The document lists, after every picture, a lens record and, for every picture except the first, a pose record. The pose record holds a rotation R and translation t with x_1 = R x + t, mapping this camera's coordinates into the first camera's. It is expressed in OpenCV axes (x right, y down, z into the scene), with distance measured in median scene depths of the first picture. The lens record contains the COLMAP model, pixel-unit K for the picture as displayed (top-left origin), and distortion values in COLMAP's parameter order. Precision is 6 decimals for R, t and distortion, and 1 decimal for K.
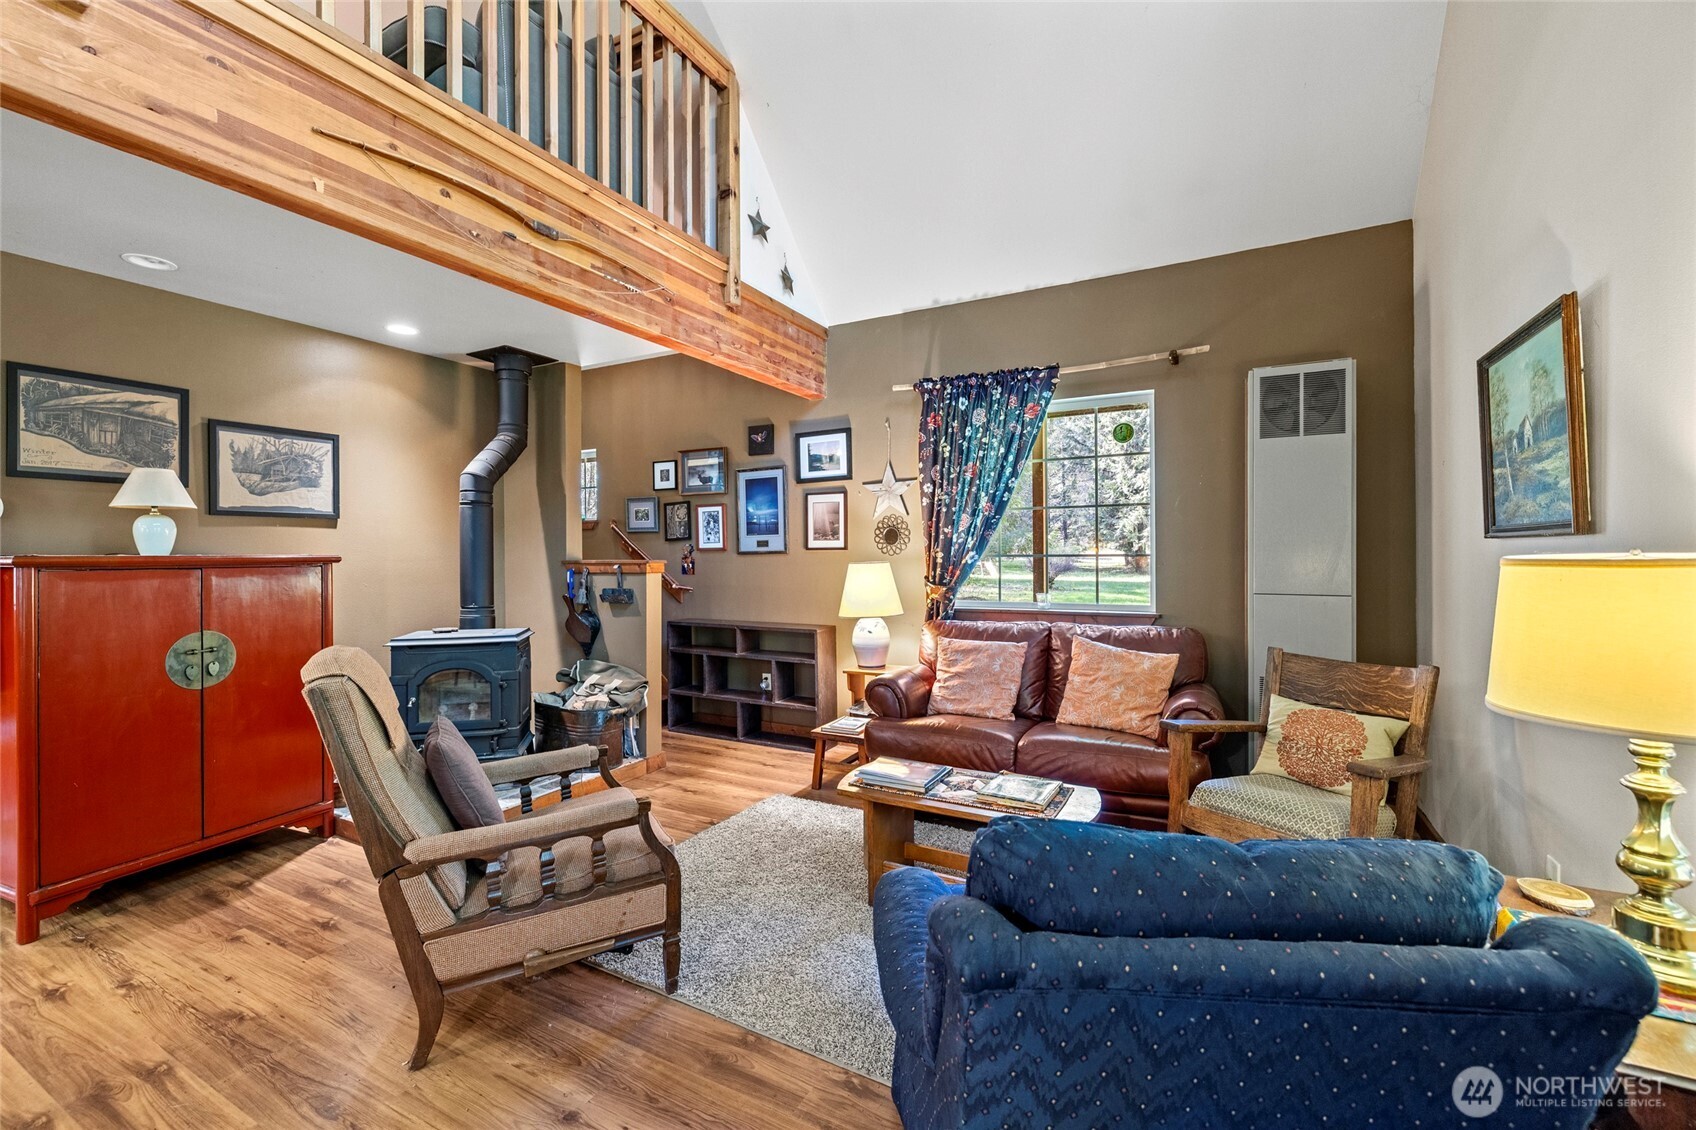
lens RADIAL K [[716.6, 0, 837.6], [0, 716.6, 554.2], [0, 0, 1]] dist [0.002675, -0.000584]
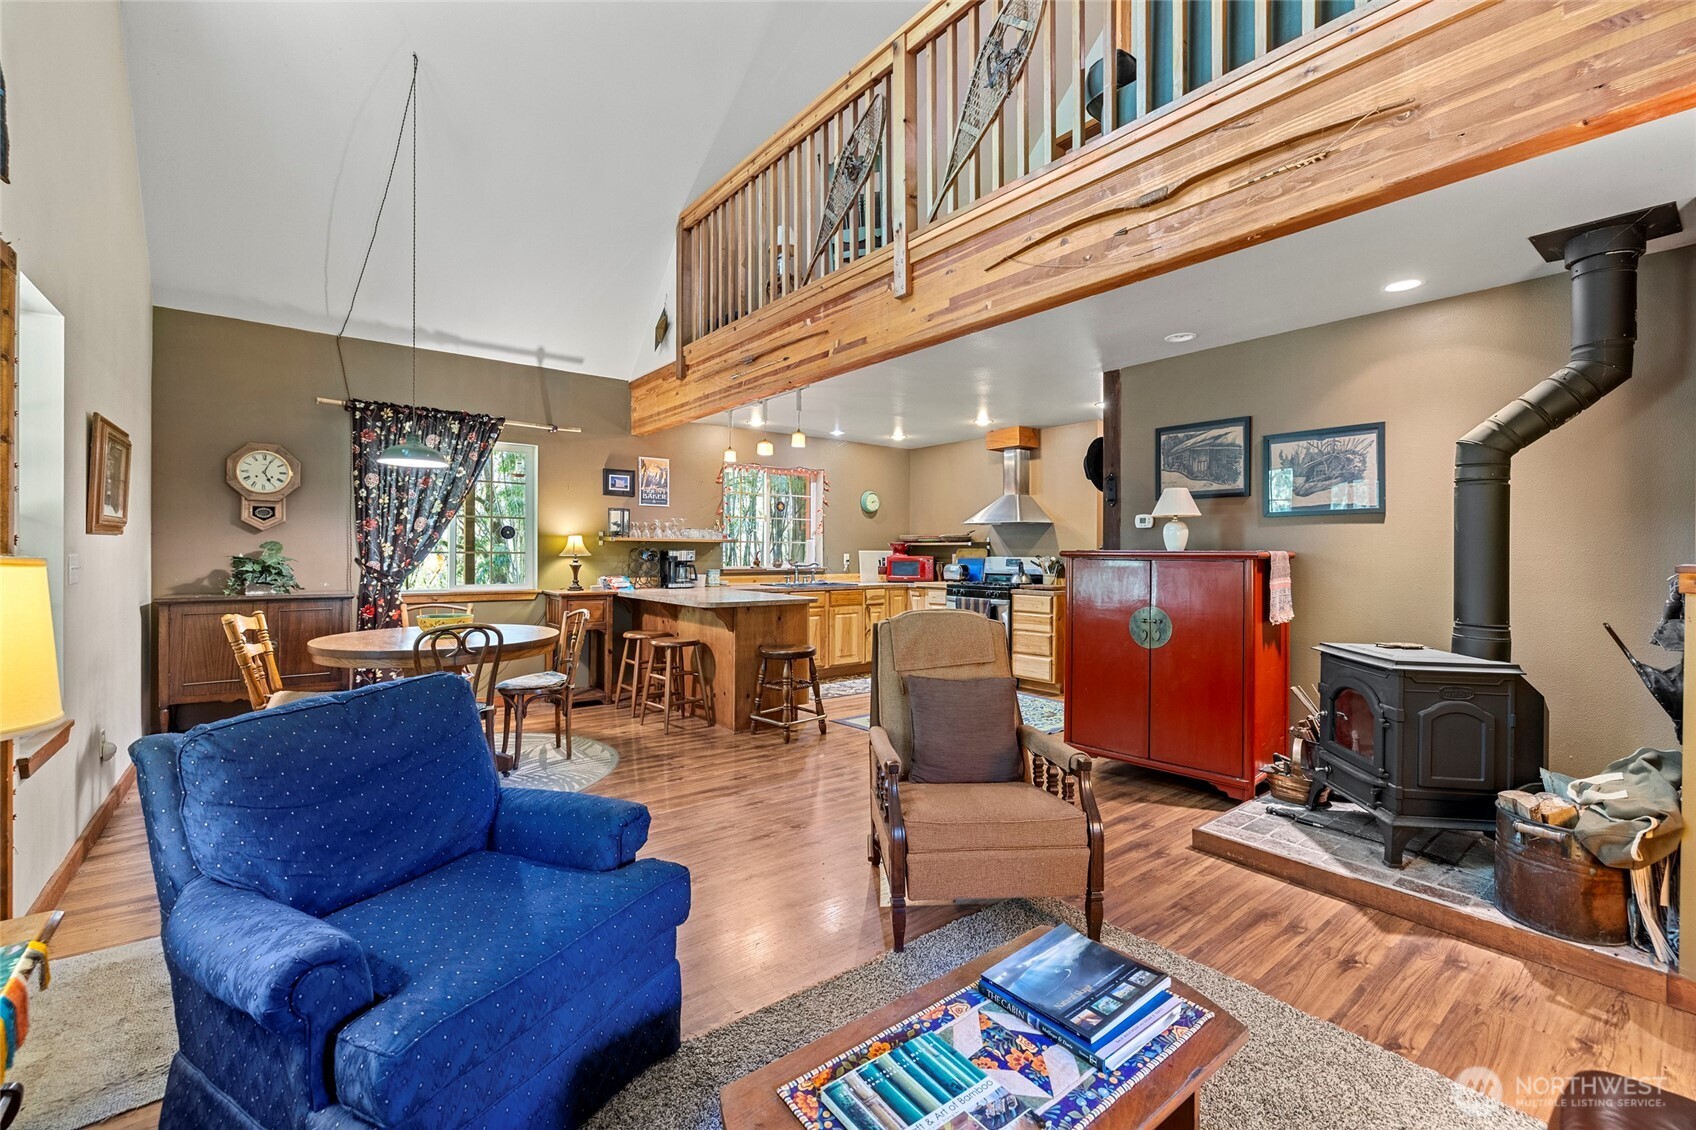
lens RADIAL K [[716.6, 0, 842.6], [0, 716.6, 552.4], [0, 0, 1]] dist [0.002675, -0.000584]
pose [[-0.394177, 0.006459, -0.919012, 0.417778], [-0.002629, 0.999963, 0.008155, -0.003551], [0.919031, 0.005630, -0.394145, 0.704150]]
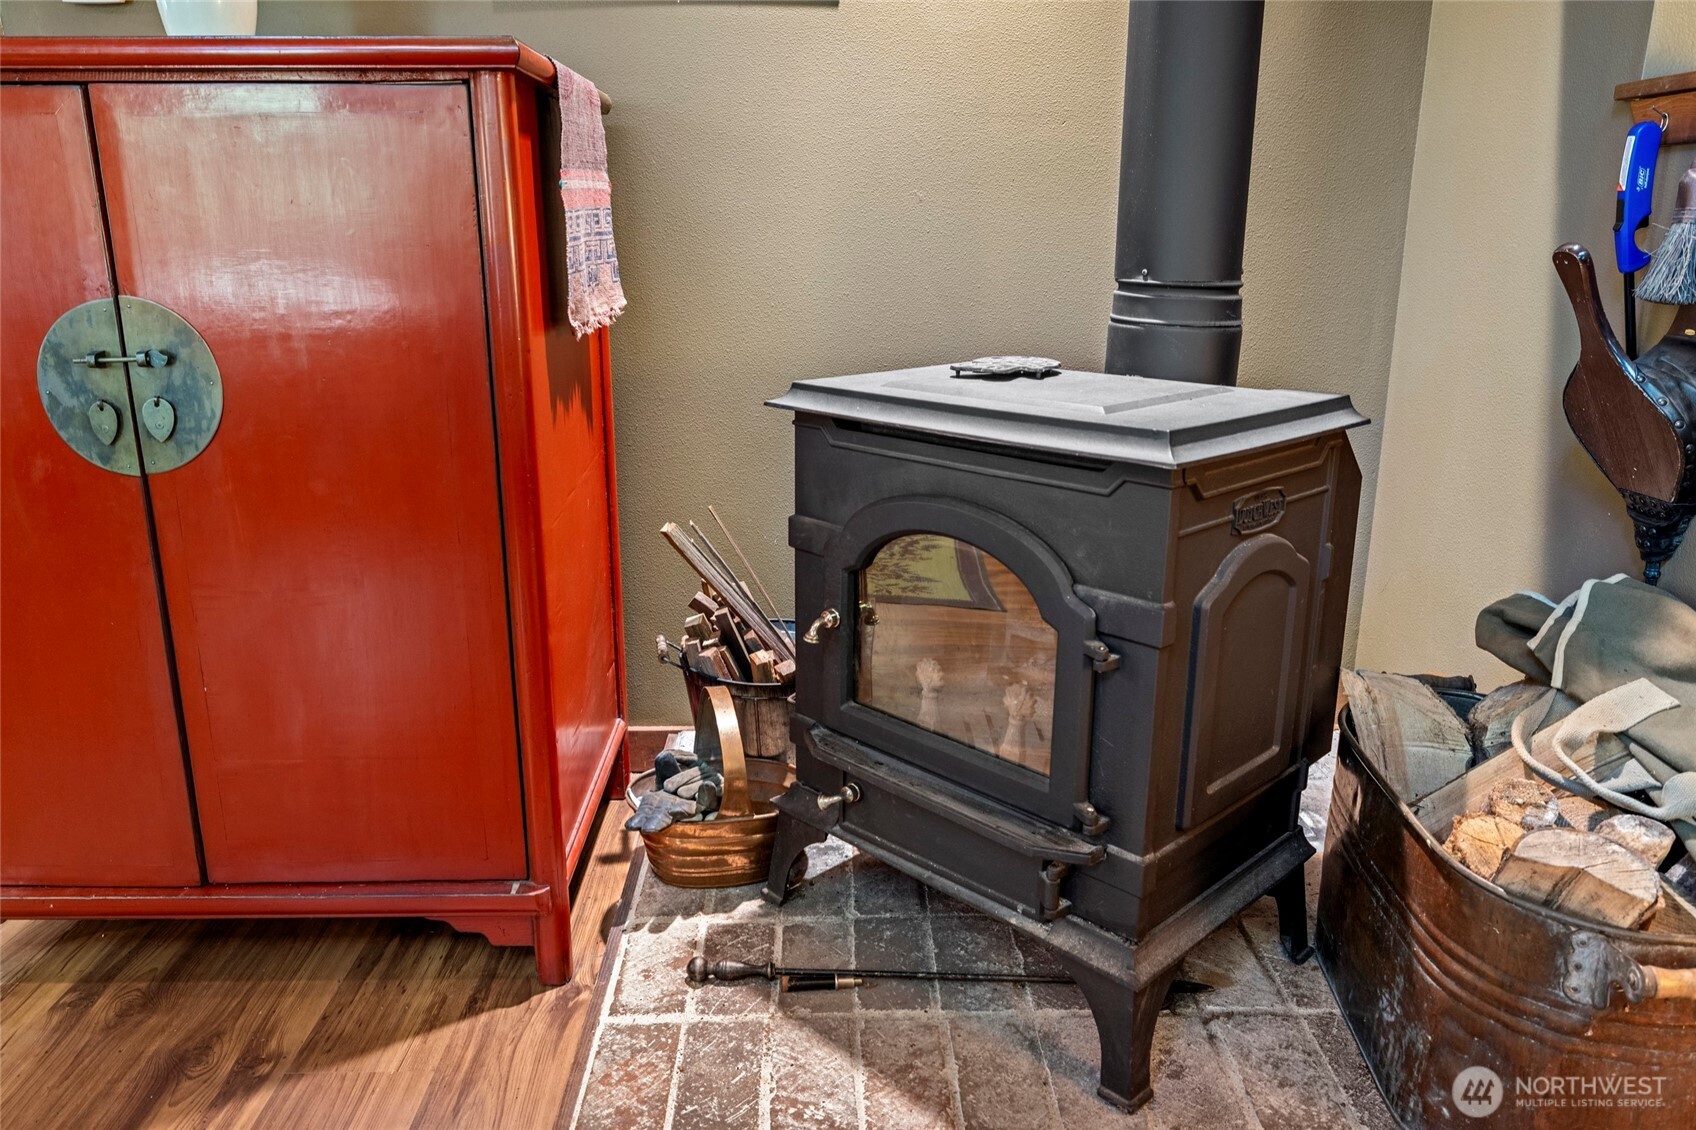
lens RADIAL K [[1200.2, 0, 844.7], [0, 1200.2, 559.0], [0, 0, 1]] dist [0.004156, -0.000403]
pose [[0.495100, 0.241585, -0.834573, -0.194865], [-0.003348, 0.961088, 0.276221, 0.051136], [0.868829, -0.133963, 0.476644, 0.700277]]
